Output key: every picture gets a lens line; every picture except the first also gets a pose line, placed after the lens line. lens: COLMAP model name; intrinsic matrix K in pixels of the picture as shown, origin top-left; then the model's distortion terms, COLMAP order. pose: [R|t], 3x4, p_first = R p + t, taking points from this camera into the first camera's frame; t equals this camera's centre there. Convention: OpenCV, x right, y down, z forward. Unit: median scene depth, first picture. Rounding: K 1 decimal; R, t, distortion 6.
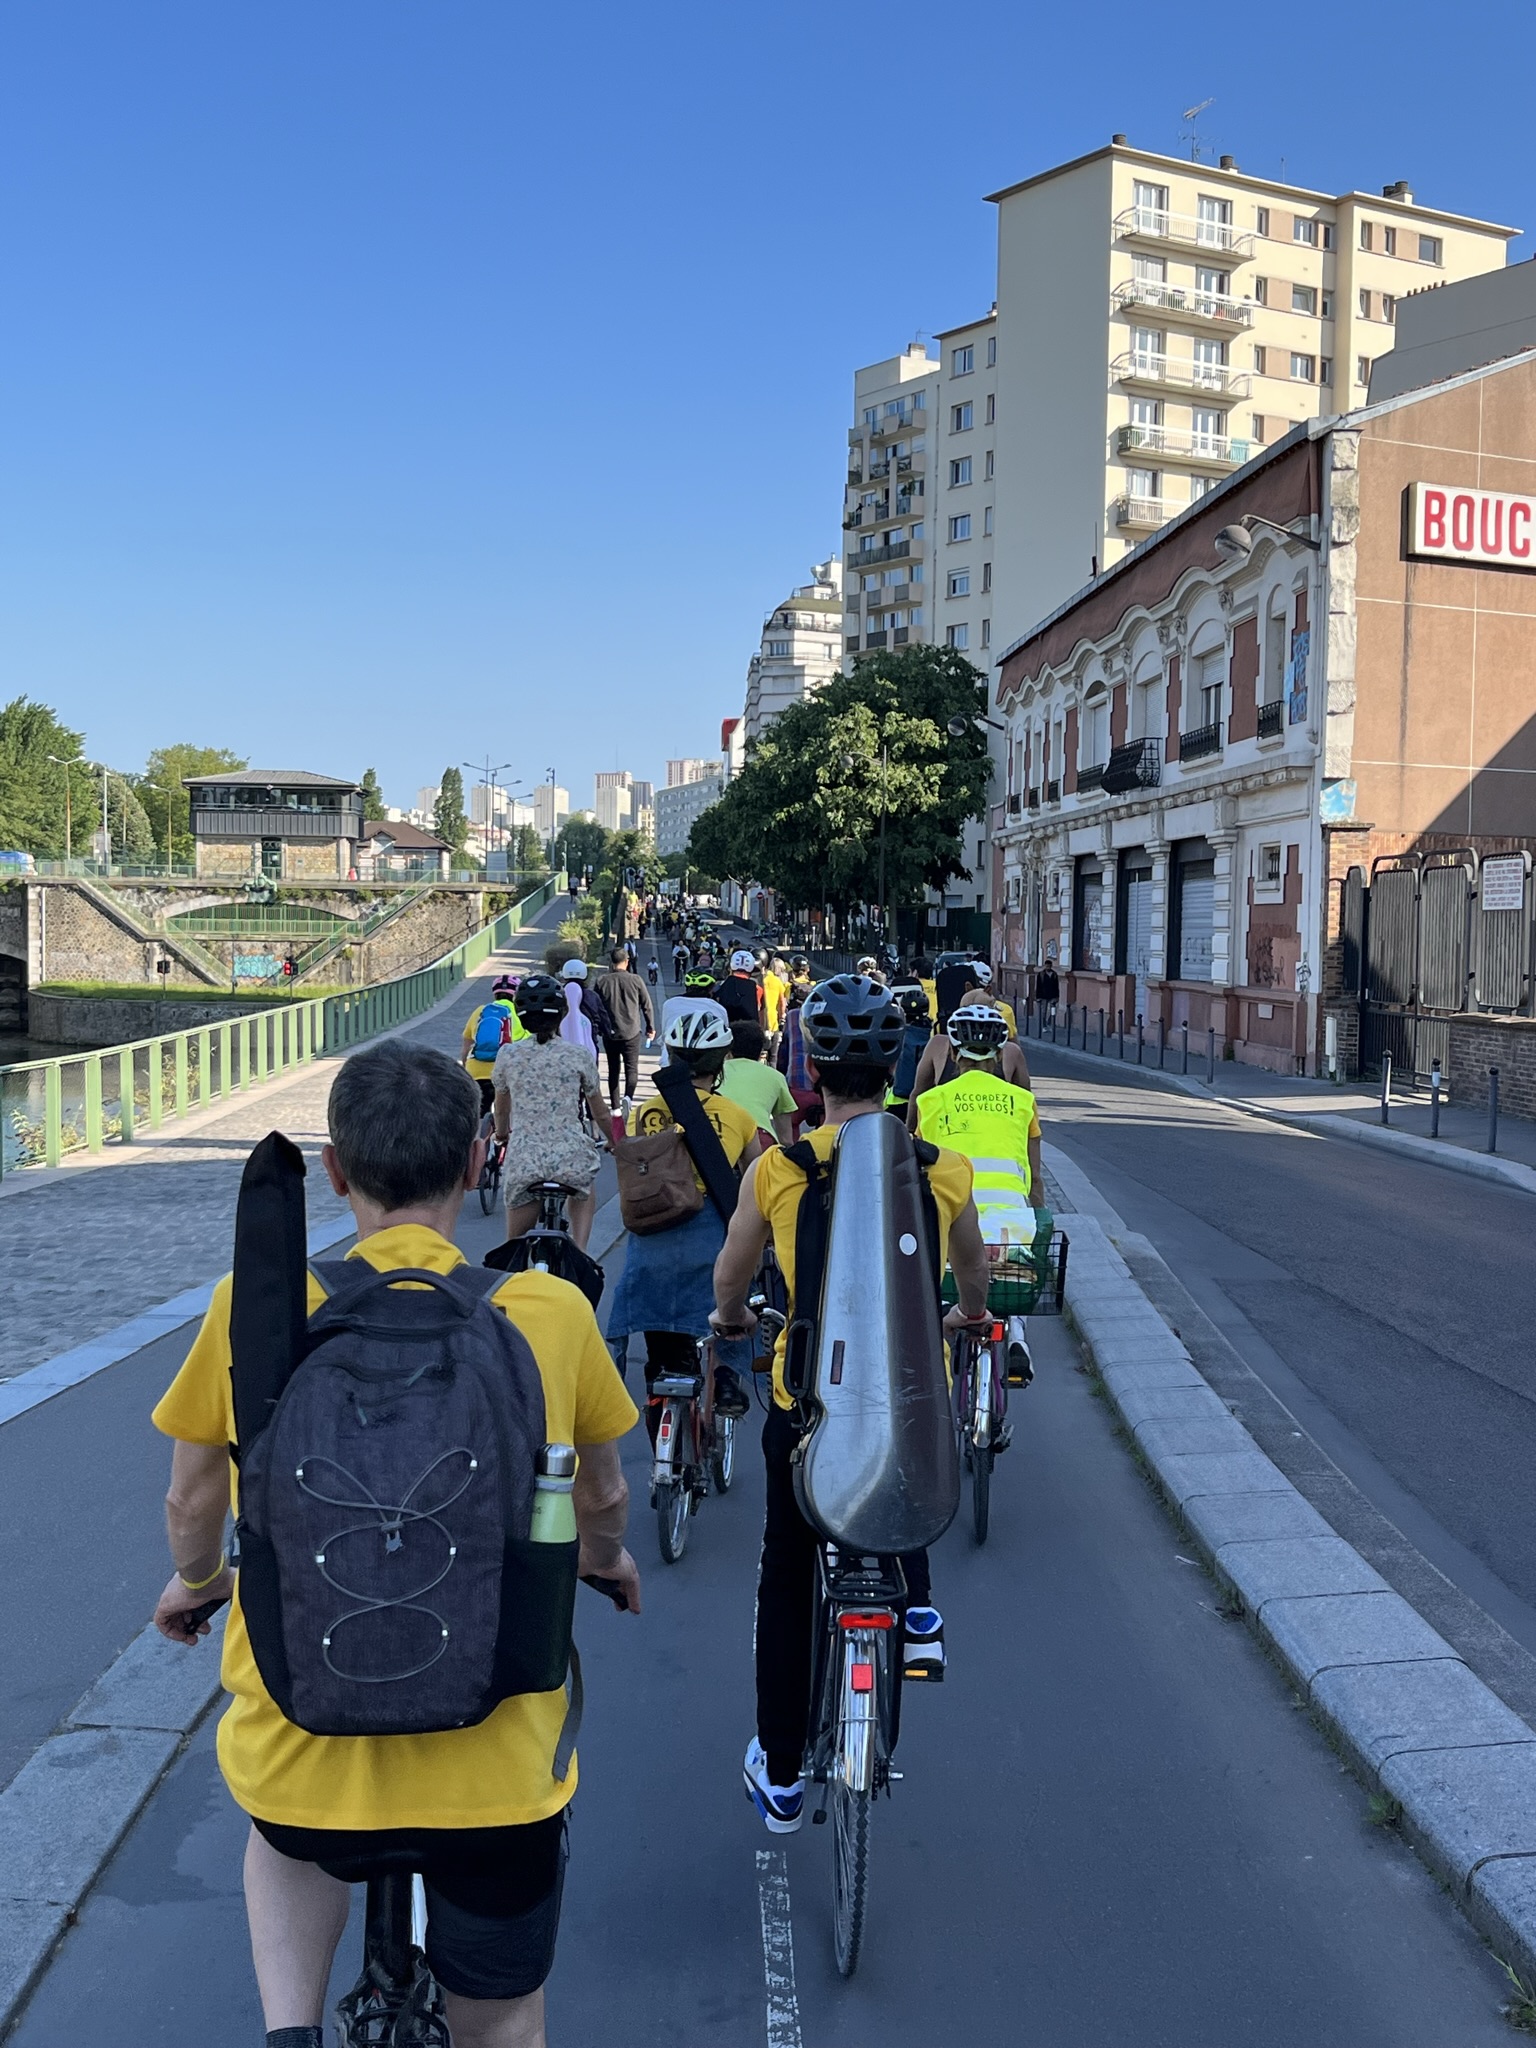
lens RADIAL K [[2370.9, 0, 768.0], [0, 2370.9, 1024.0], [0, 0, 1]] dist [0.261463, -0.855506]
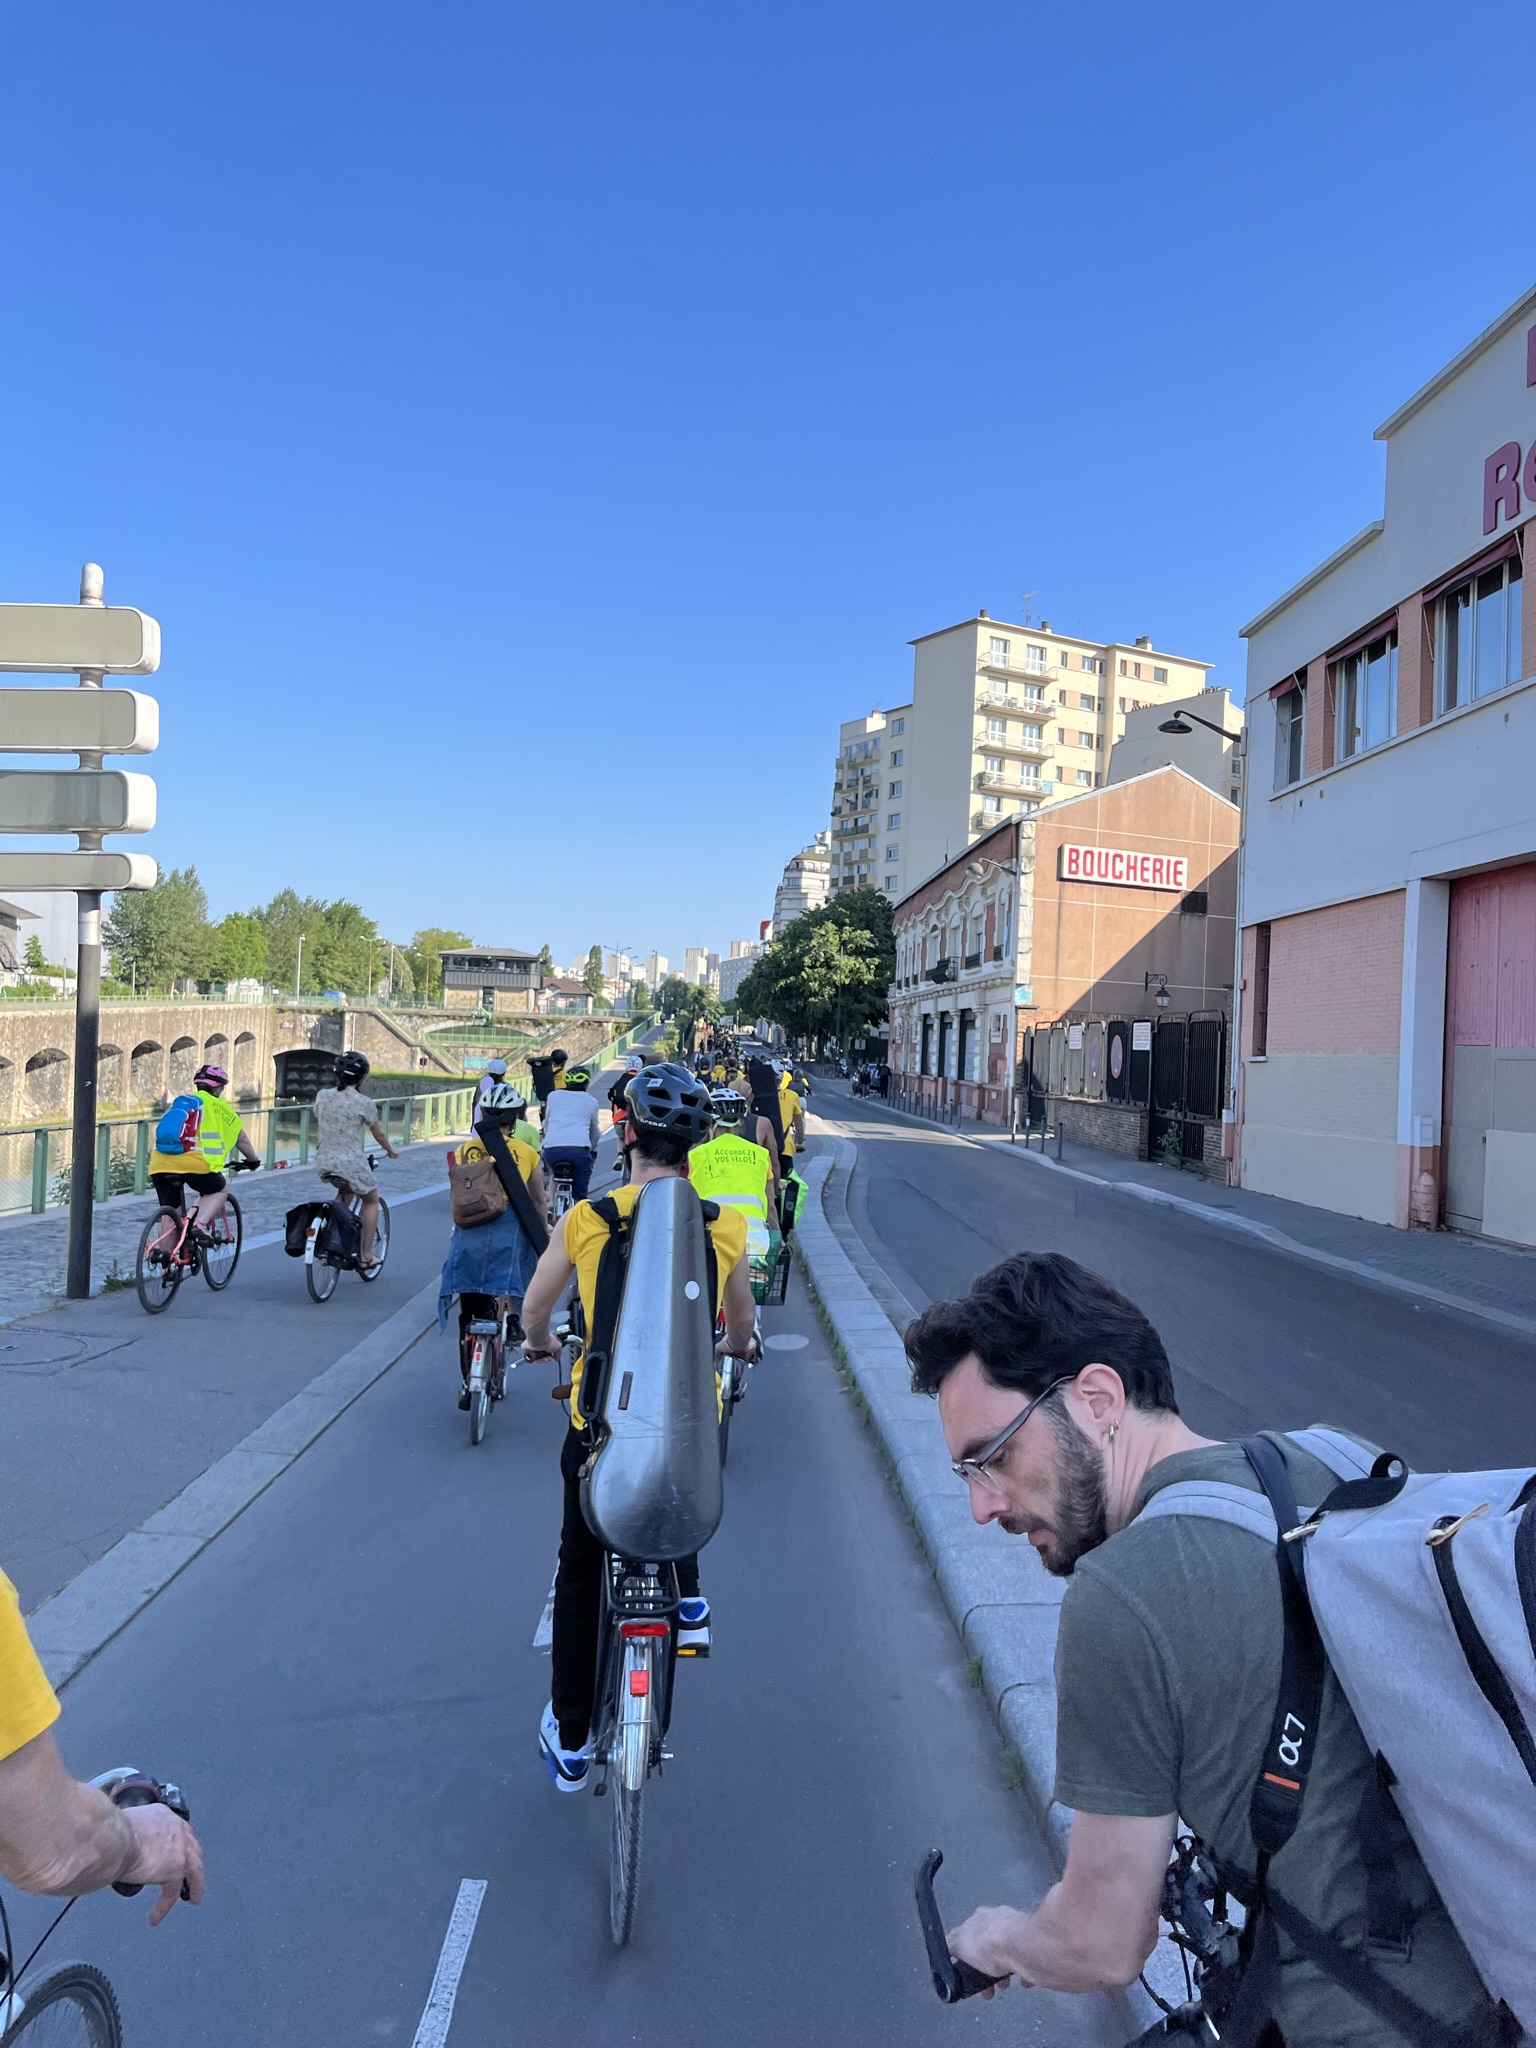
lens RADIAL K [[1536.4, 0, 768.0], [0, 1536.4, 1024.0], [0, 0, 1]] dist [0.088152, 0.000069]
pose [[0.999473, 0.027167, -0.017765, 0.015041], [-0.028117, 0.998057, -0.055610, 0.004902], [0.016219, 0.056081, 0.998294, -0.125447]]
